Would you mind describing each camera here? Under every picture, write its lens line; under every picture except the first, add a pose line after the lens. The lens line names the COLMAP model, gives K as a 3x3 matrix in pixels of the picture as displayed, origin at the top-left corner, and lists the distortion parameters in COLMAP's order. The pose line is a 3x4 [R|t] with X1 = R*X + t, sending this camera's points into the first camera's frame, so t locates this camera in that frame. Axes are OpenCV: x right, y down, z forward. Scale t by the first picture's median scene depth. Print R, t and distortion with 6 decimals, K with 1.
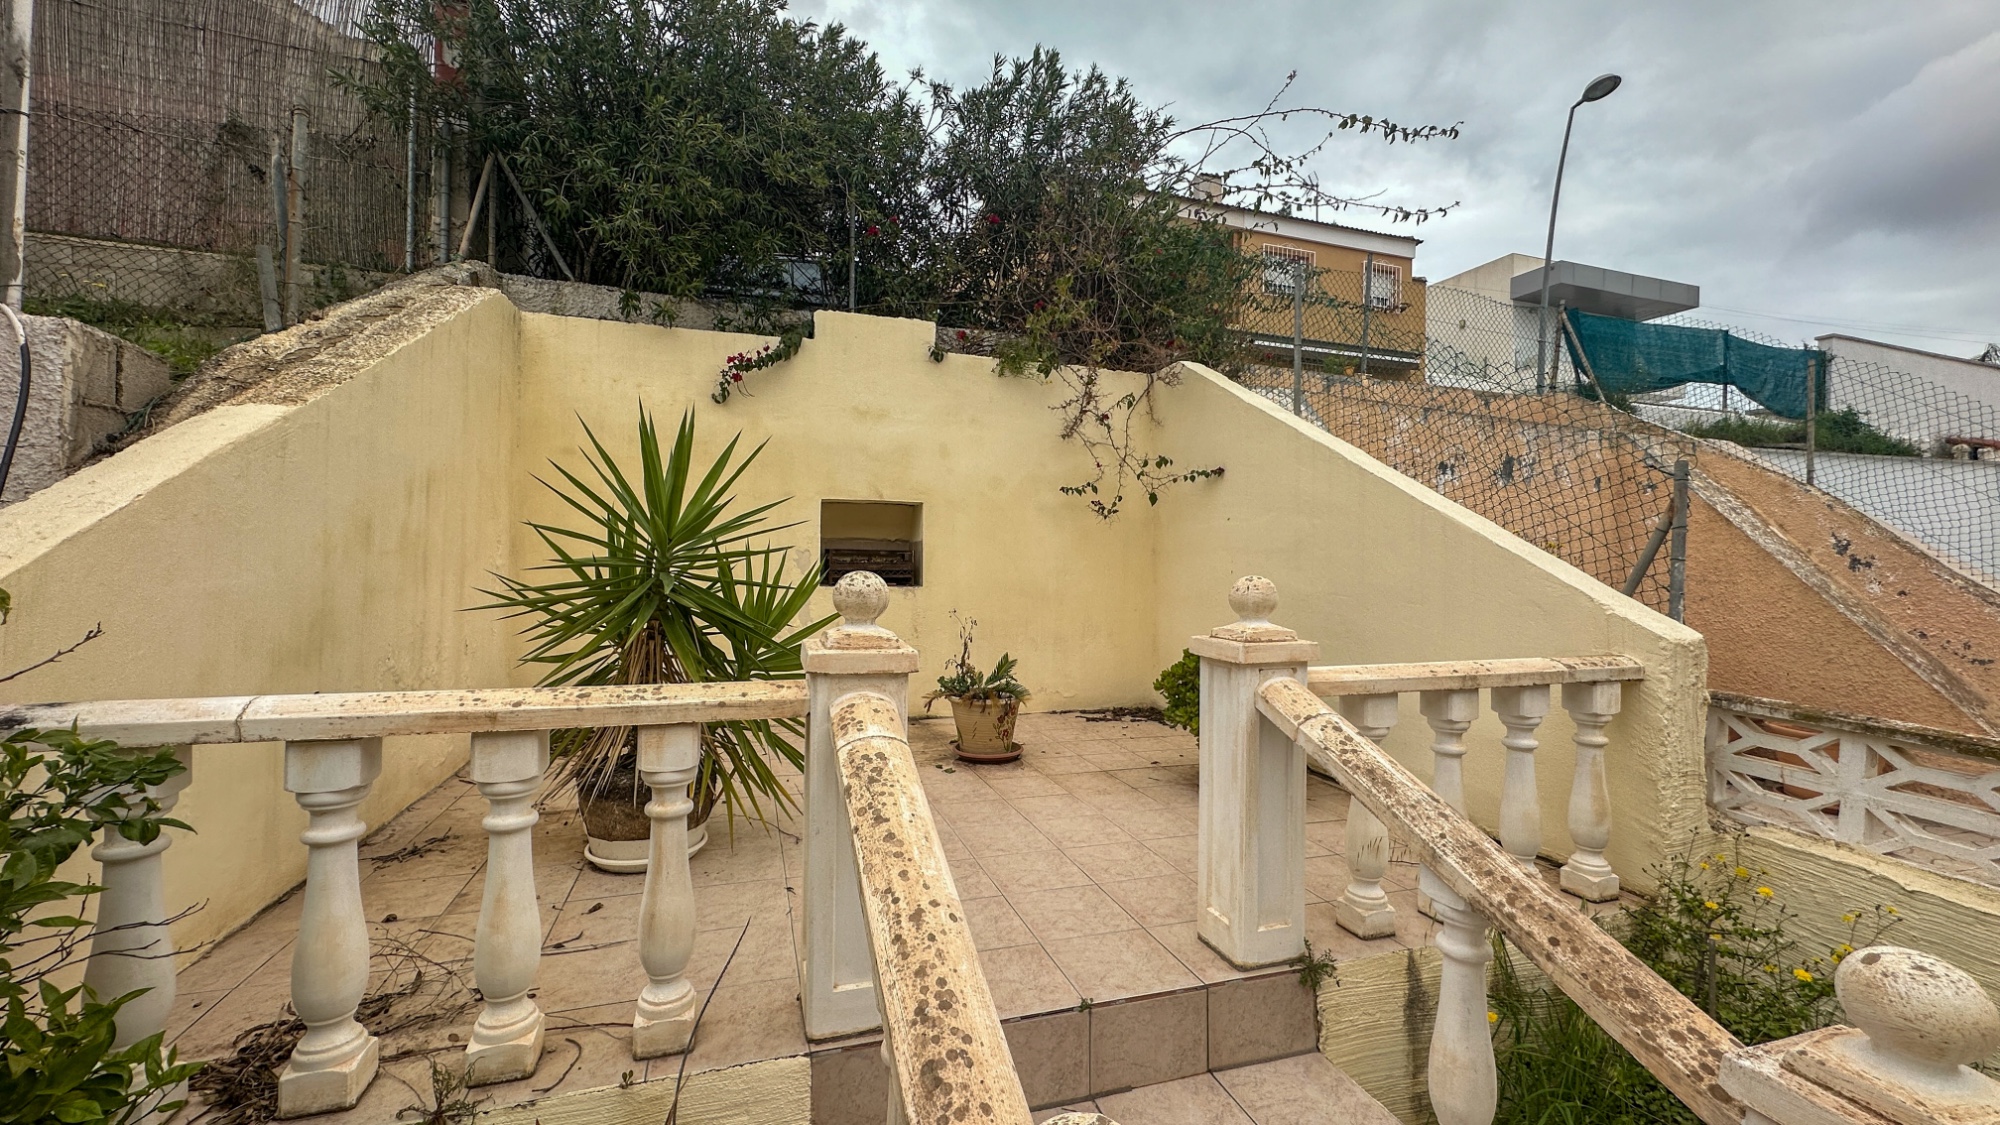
lens RADIAL K [[794.1, 0, 996.0], [0, 794.1, 555.6], [0, 0, 1]] dist [-0.001335, 0.000479]
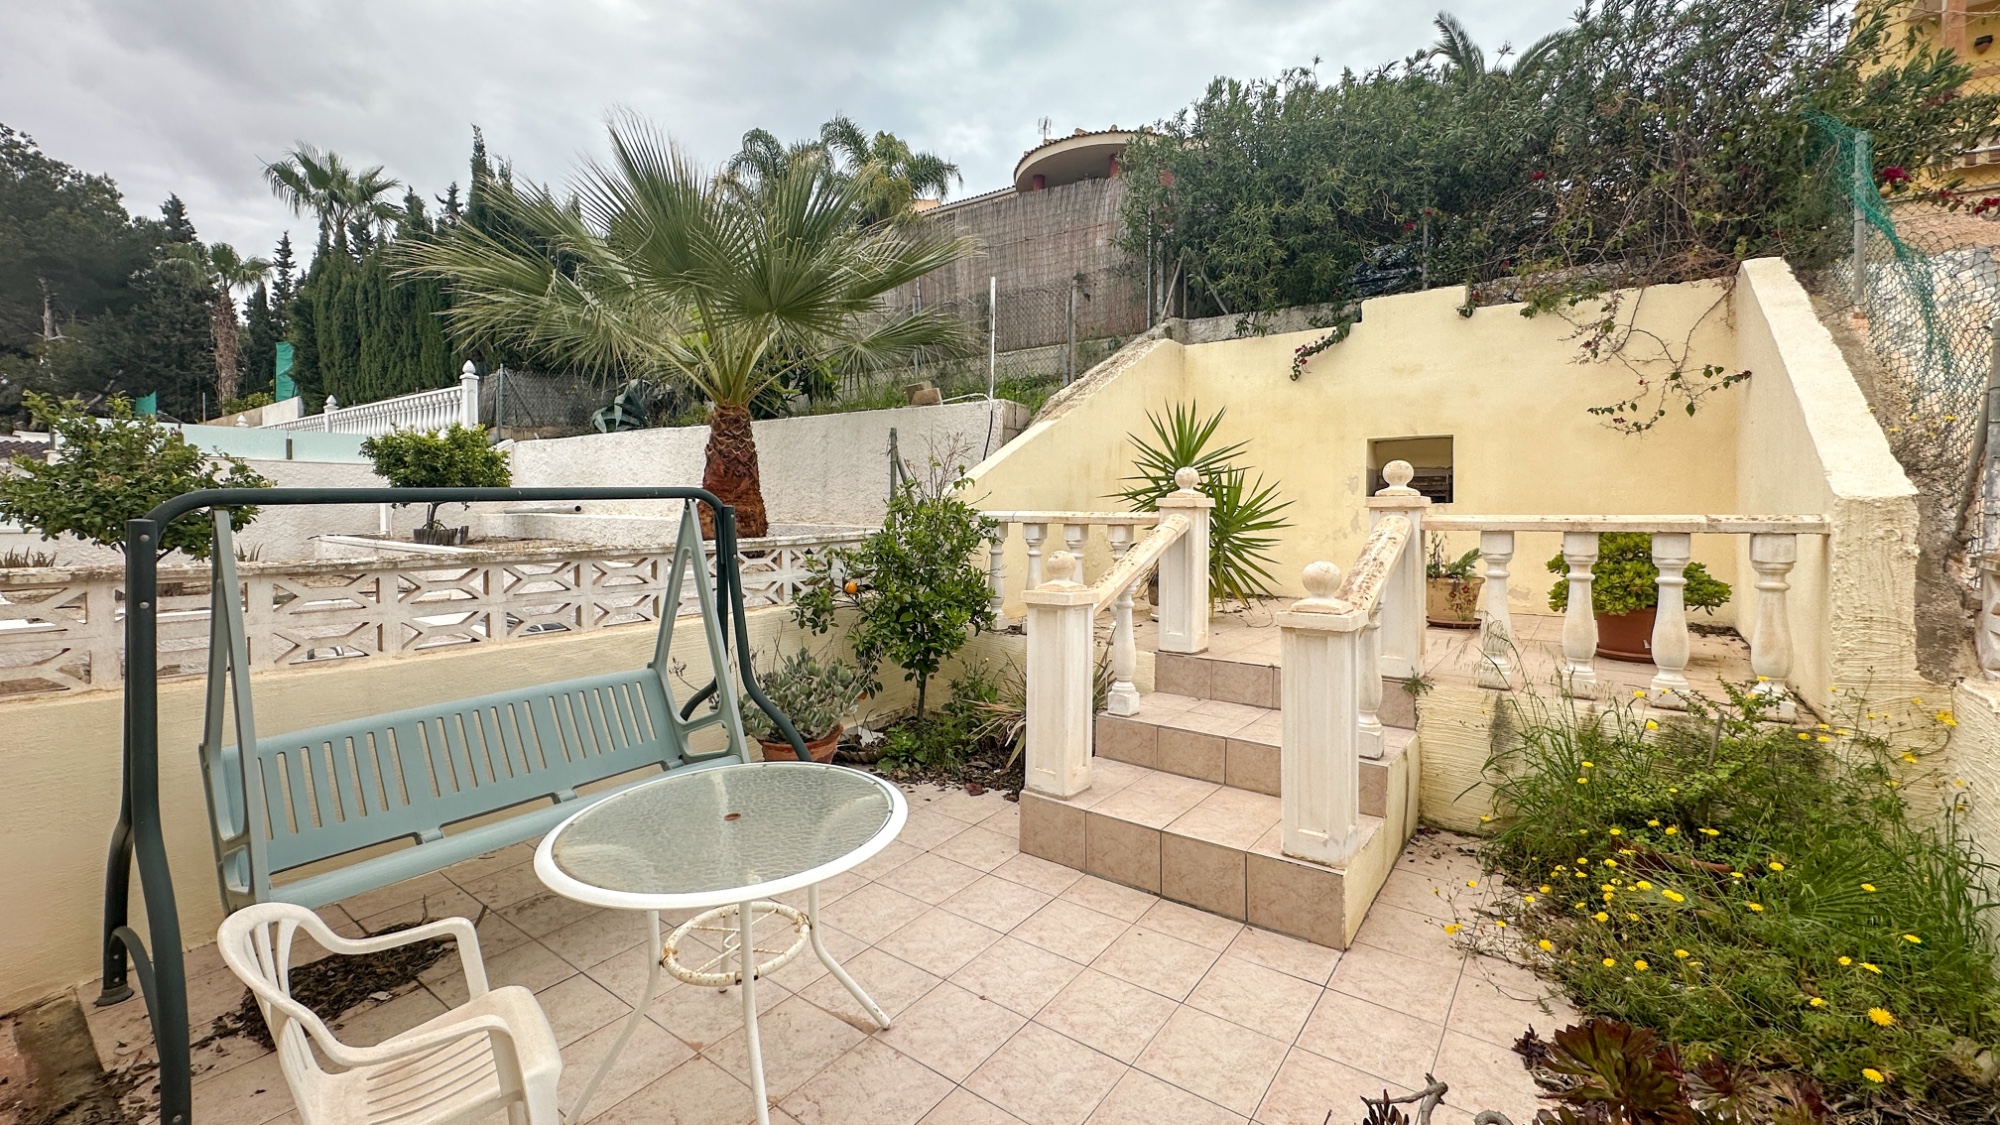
lens RADIAL K [[794.1, 0, 1013.0], [0, 794.1, 527.7], [0, 0, 1]] dist [-0.001335, 0.000479]
pose [[0.591978, 0.001579, -0.805953, 0.511866], [0.008936, 0.999924, 0.008523, 0.062946], [0.805905, -0.012247, 0.591918, -0.293129]]
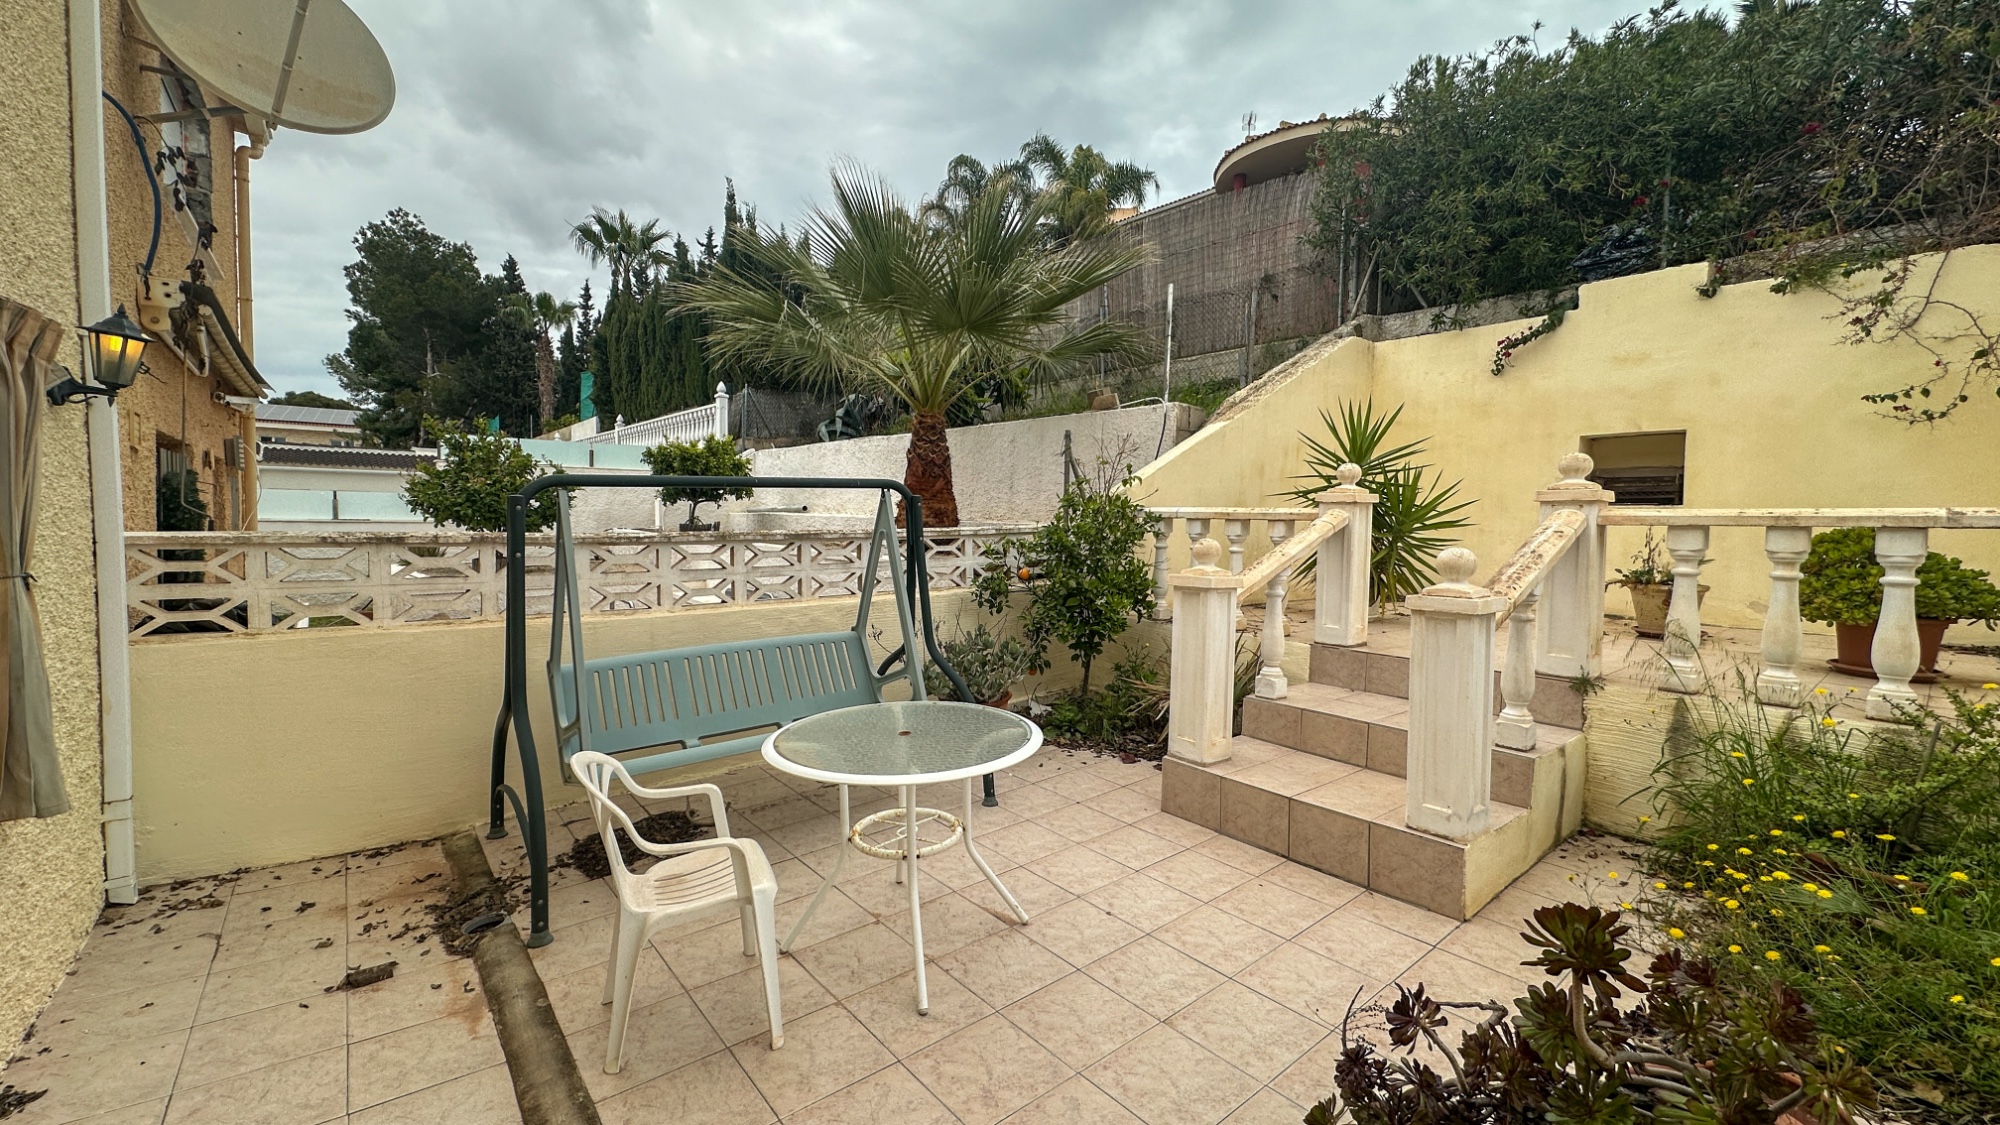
lens RADIAL K [[794.1, 0, 1019.3], [0, 794.1, 549.8], [0, 0, 1]] dist [-0.001335, 0.000479]
pose [[0.383651, 0.023262, -0.923185, 0.594488], [-0.005477, 0.999722, 0.022914, 0.083301], [0.923462, -0.003735, 0.383672, -0.297074]]
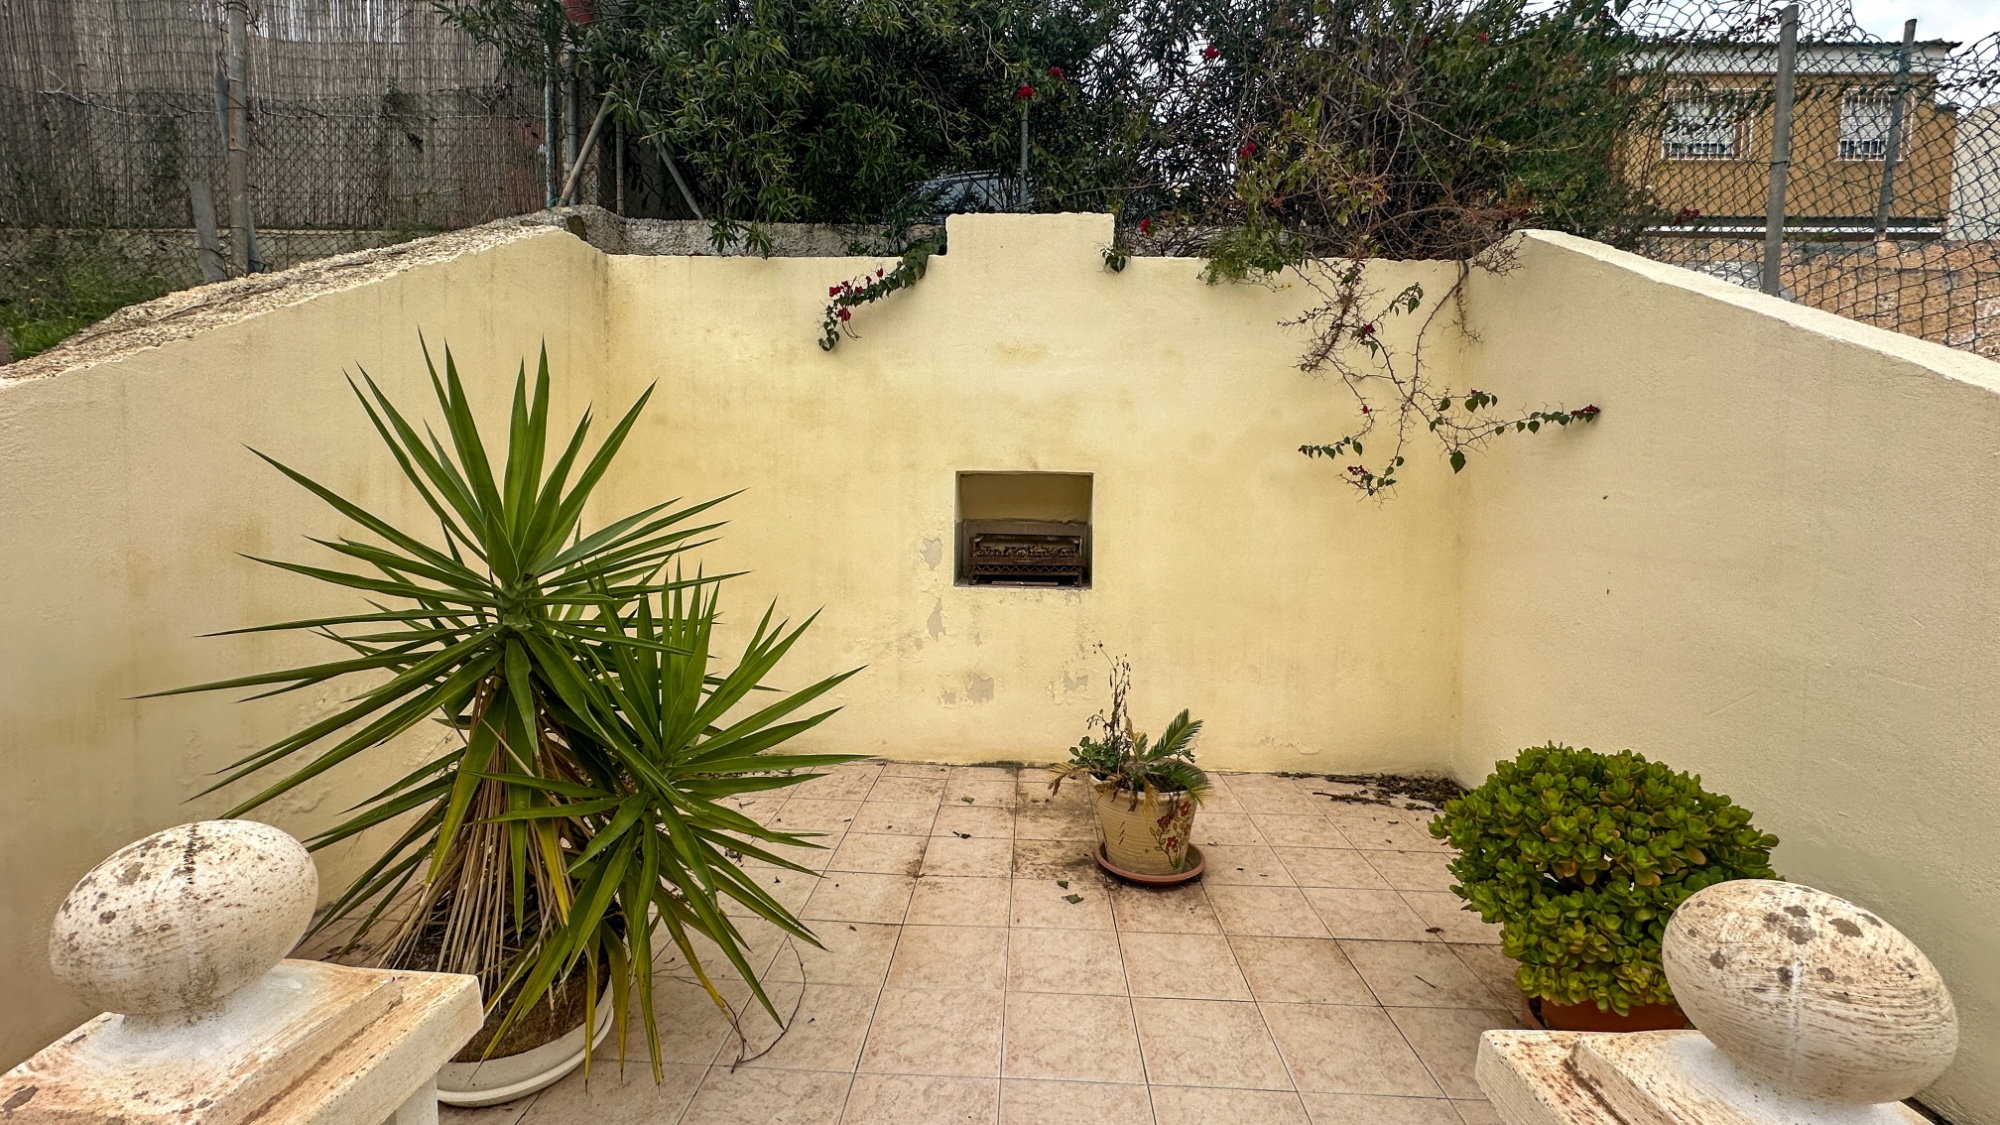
lens RADIAL K [[794.1, 0, 993.9], [0, 794.1, 555.7], [0, 0, 1]] dist [-0.001335, 0.000479]
pose [[0.938009, 0.022224, -0.345896, 0.076004], [-0.001168, 0.998139, 0.060964, -0.036206], [0.346608, -0.056781, 0.936290, 0.298733]]
